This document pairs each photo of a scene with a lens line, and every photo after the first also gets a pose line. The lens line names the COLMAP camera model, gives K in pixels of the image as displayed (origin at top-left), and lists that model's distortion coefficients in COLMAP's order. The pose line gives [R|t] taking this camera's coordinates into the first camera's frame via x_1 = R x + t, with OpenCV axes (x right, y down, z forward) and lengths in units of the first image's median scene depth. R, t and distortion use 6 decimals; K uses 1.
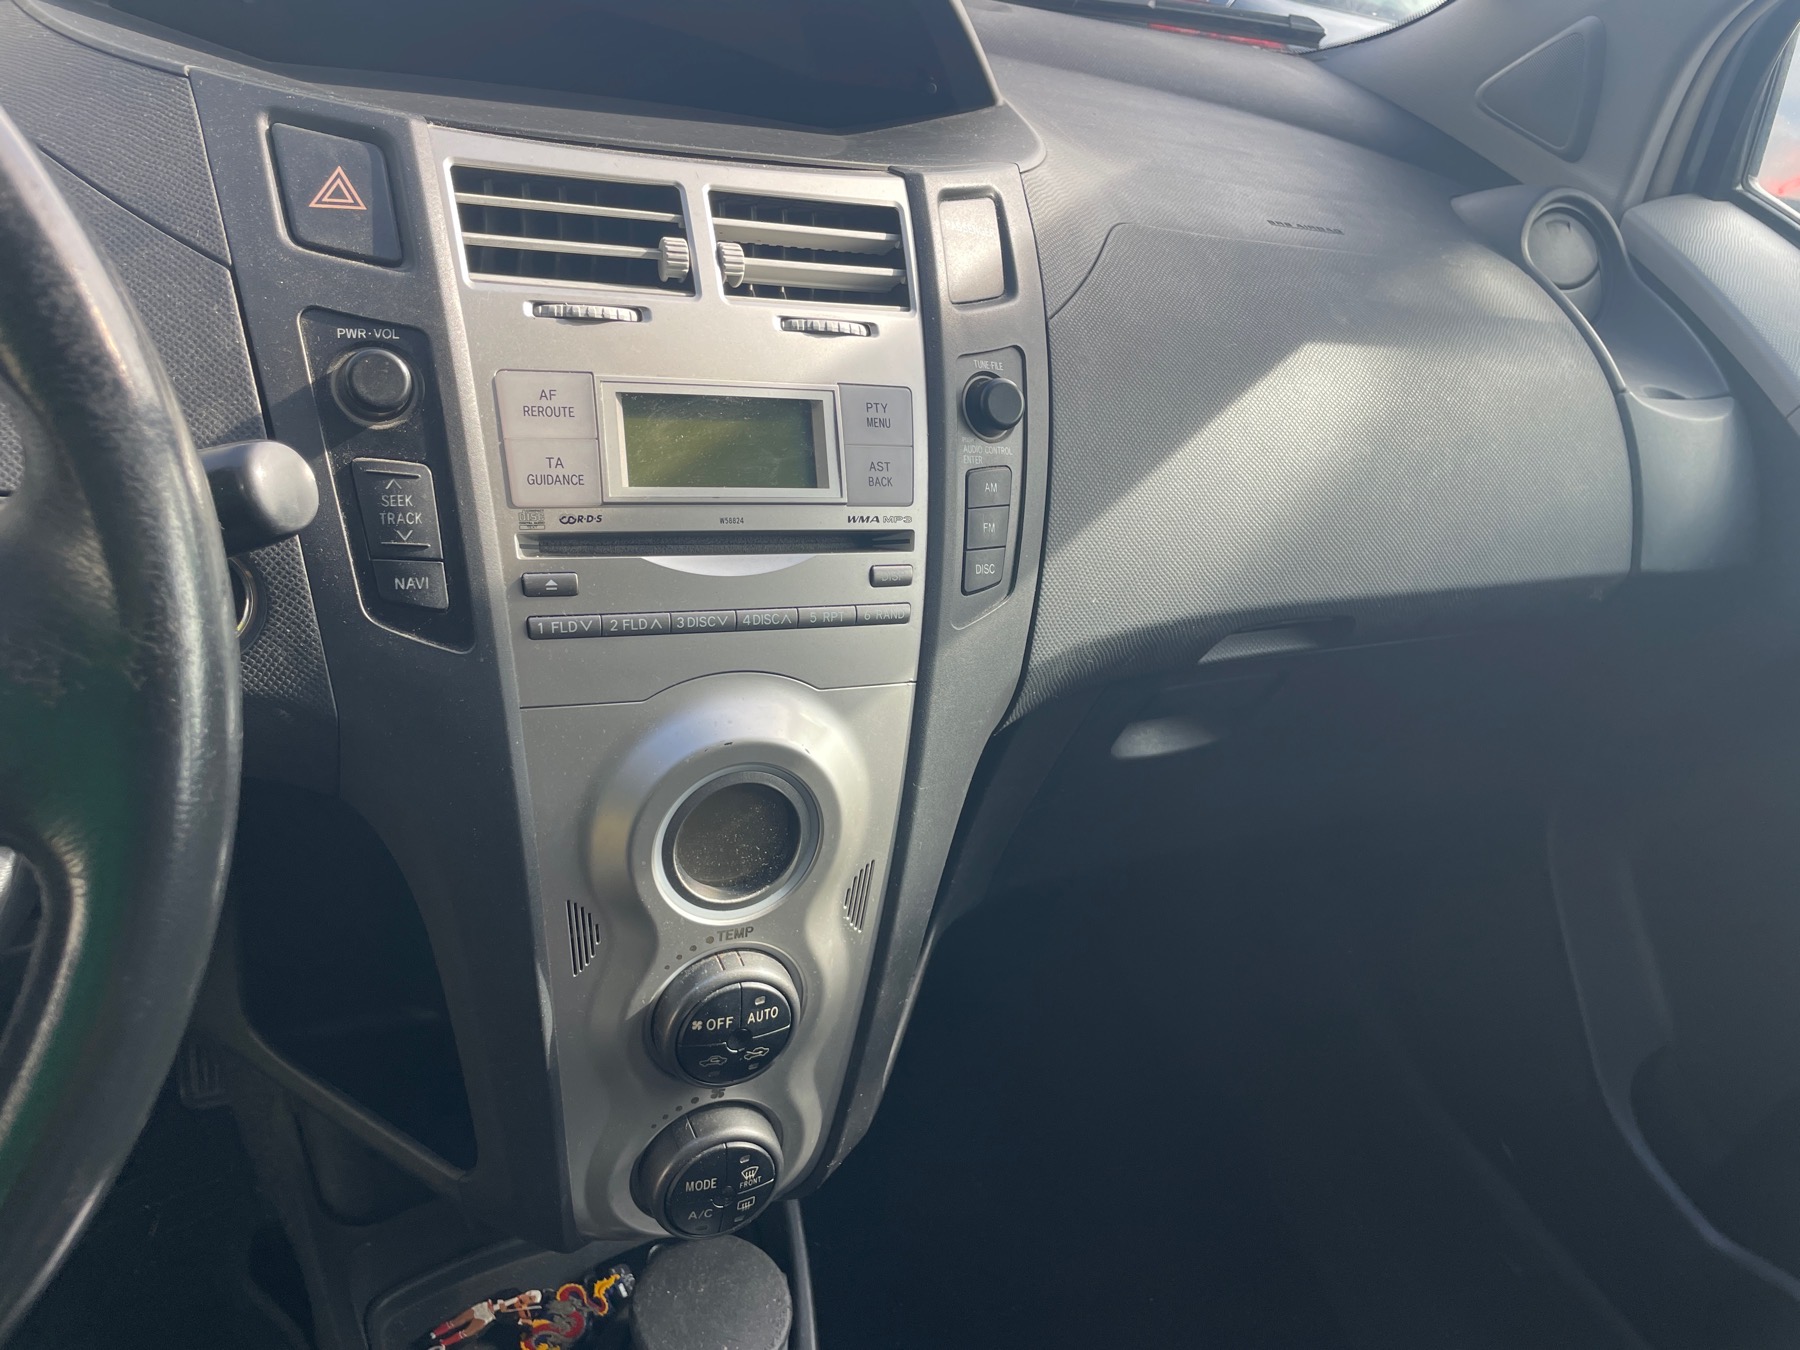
lens RADIAL K [[1384.8, 0, 911.8], [0, 1384.8, 664.3], [0, 0, 1]] dist [0.057603, -0.079617]
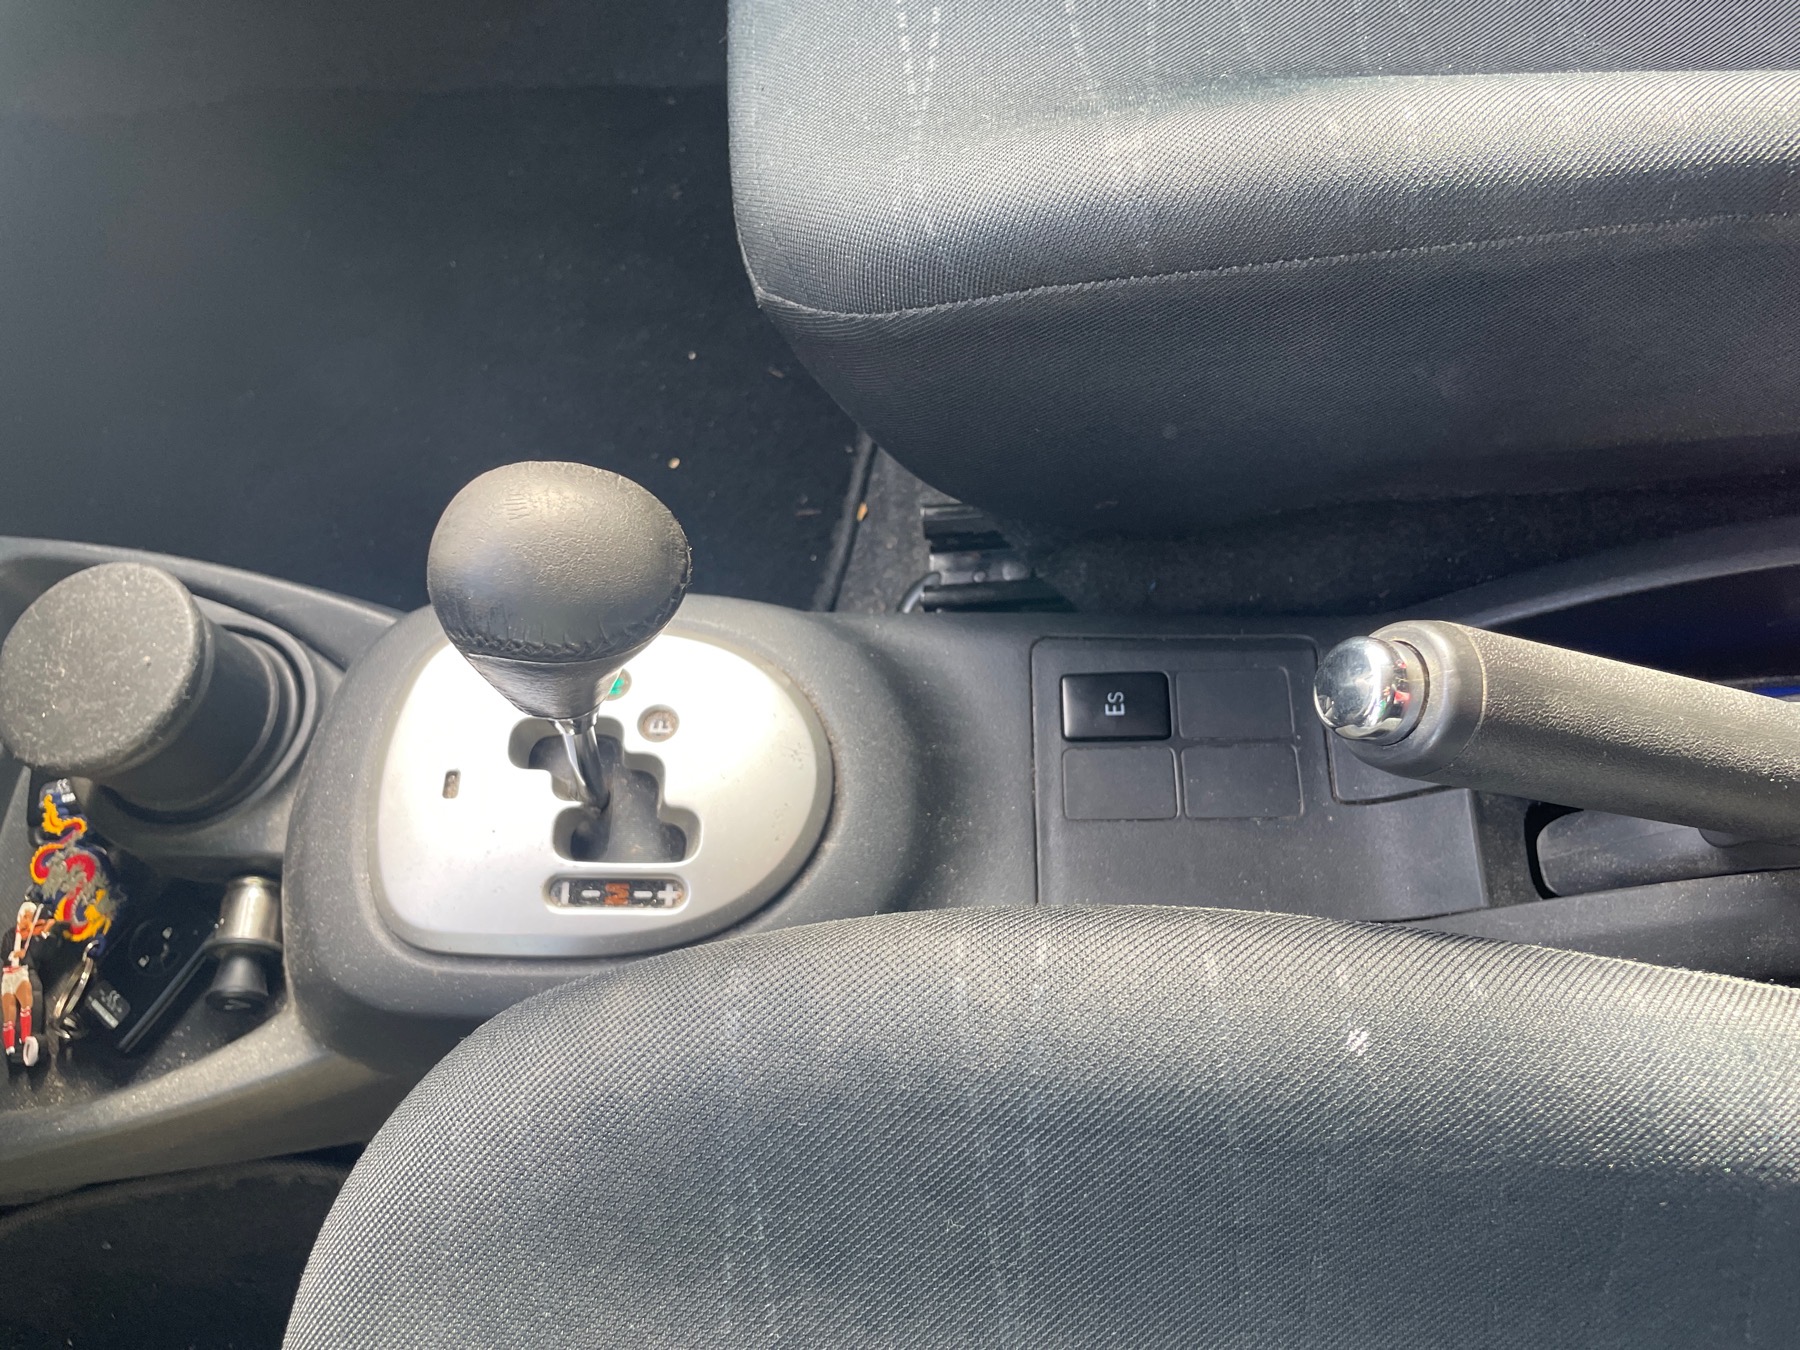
lens RADIAL K [[1384.8, 0, 911.0], [0, 1384.8, 680.7], [0, 0, 1]] dist [0.057603, -0.079617]
pose [[0.358873, -0.929050, 0.089864, -0.064830], [0.707931, 0.333671, 0.622493, 0.312846], [-0.608312, -0.159778, 0.777449, 0.192374]]
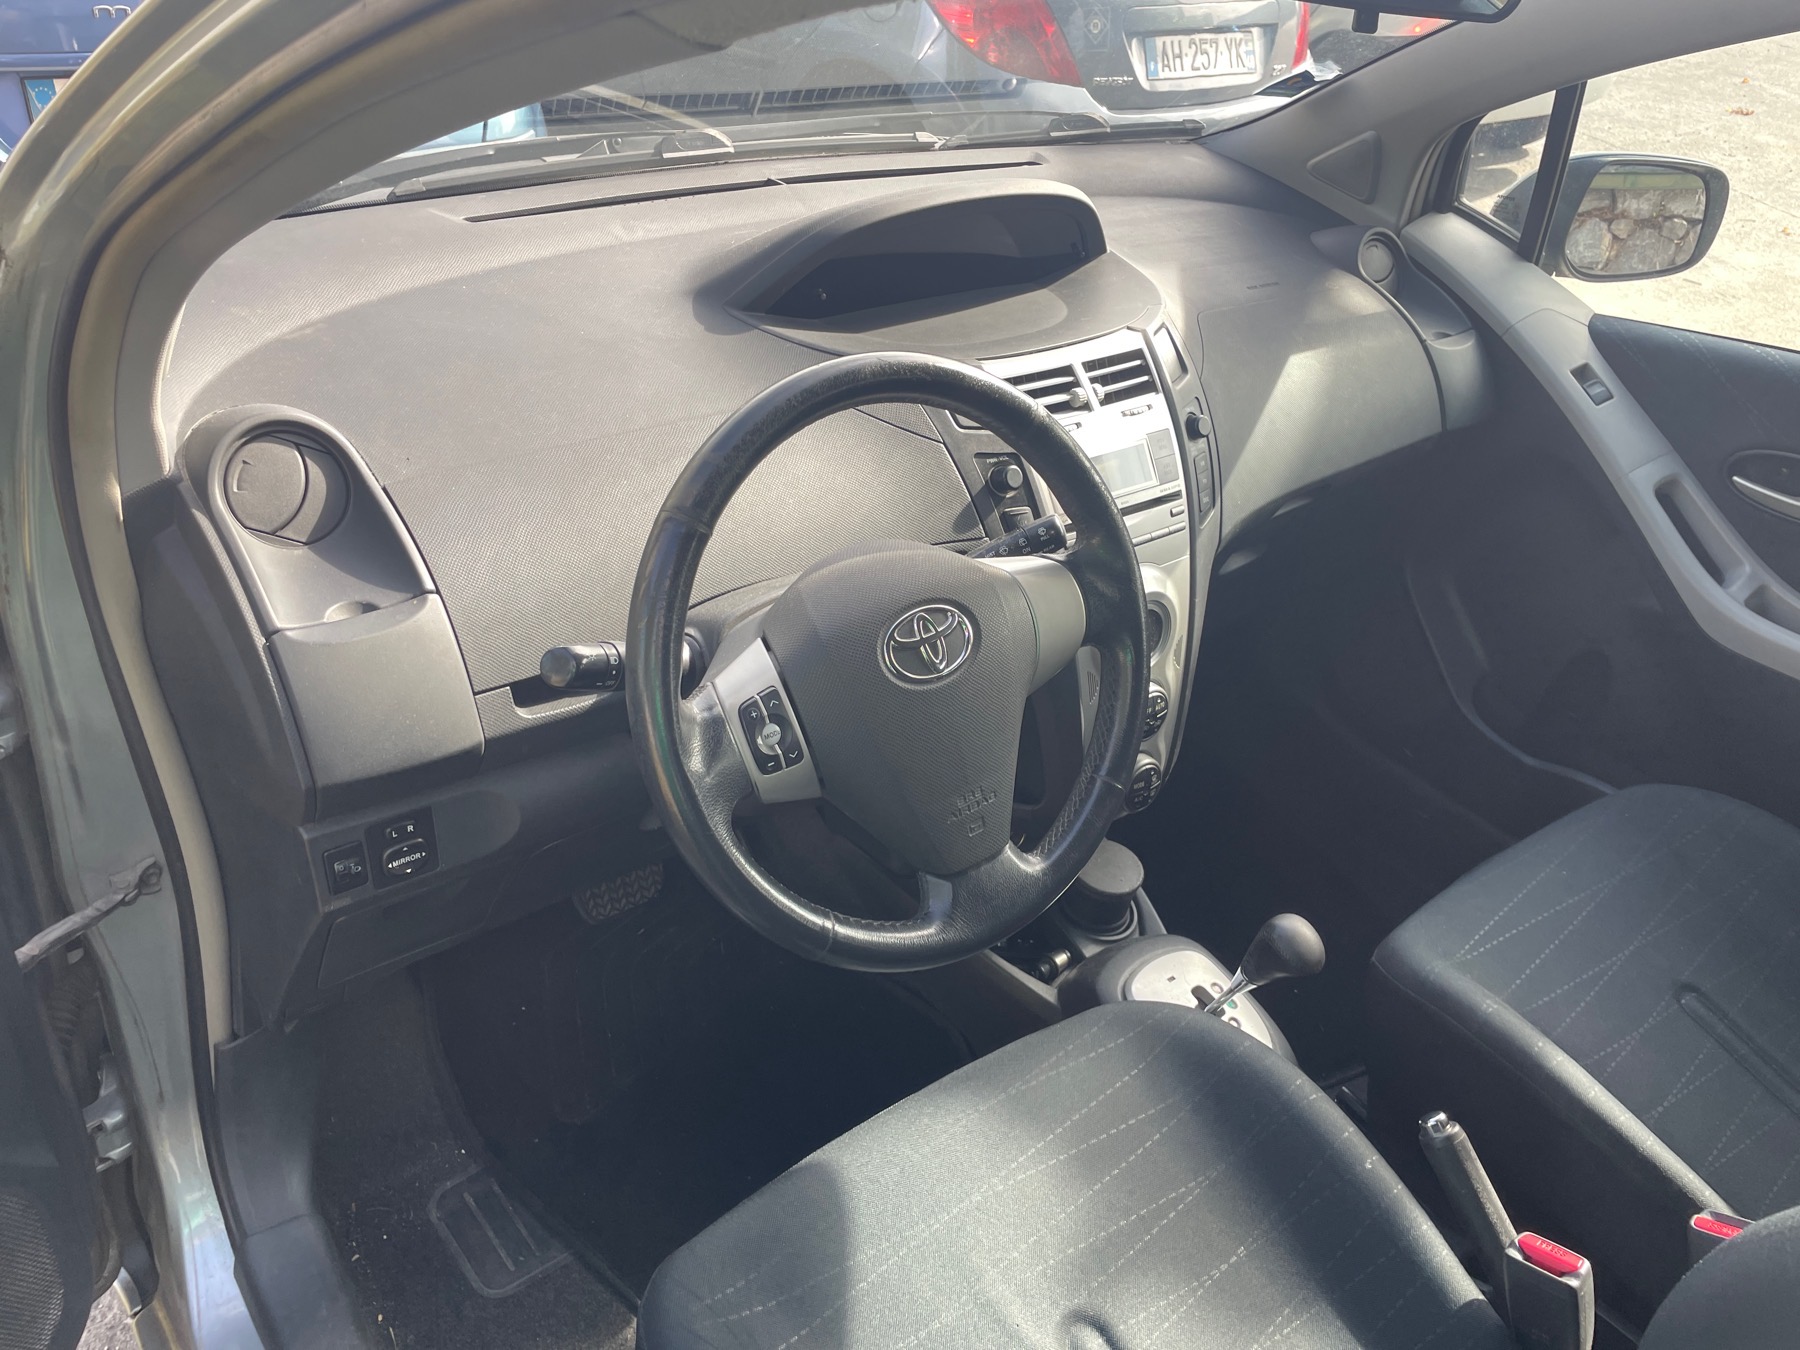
lens RADIAL K [[1384.8, 0, 887.2], [0, 1384.8, 671.0], [0, 0, 1]] dist [0.057603, -0.079617]
pose [[0.967002, -0.210002, 0.144243, -0.695685], [0.195041, 0.974474, 0.111175, -0.124201], [-0.163908, -0.079373, 0.983277, -0.973931]]
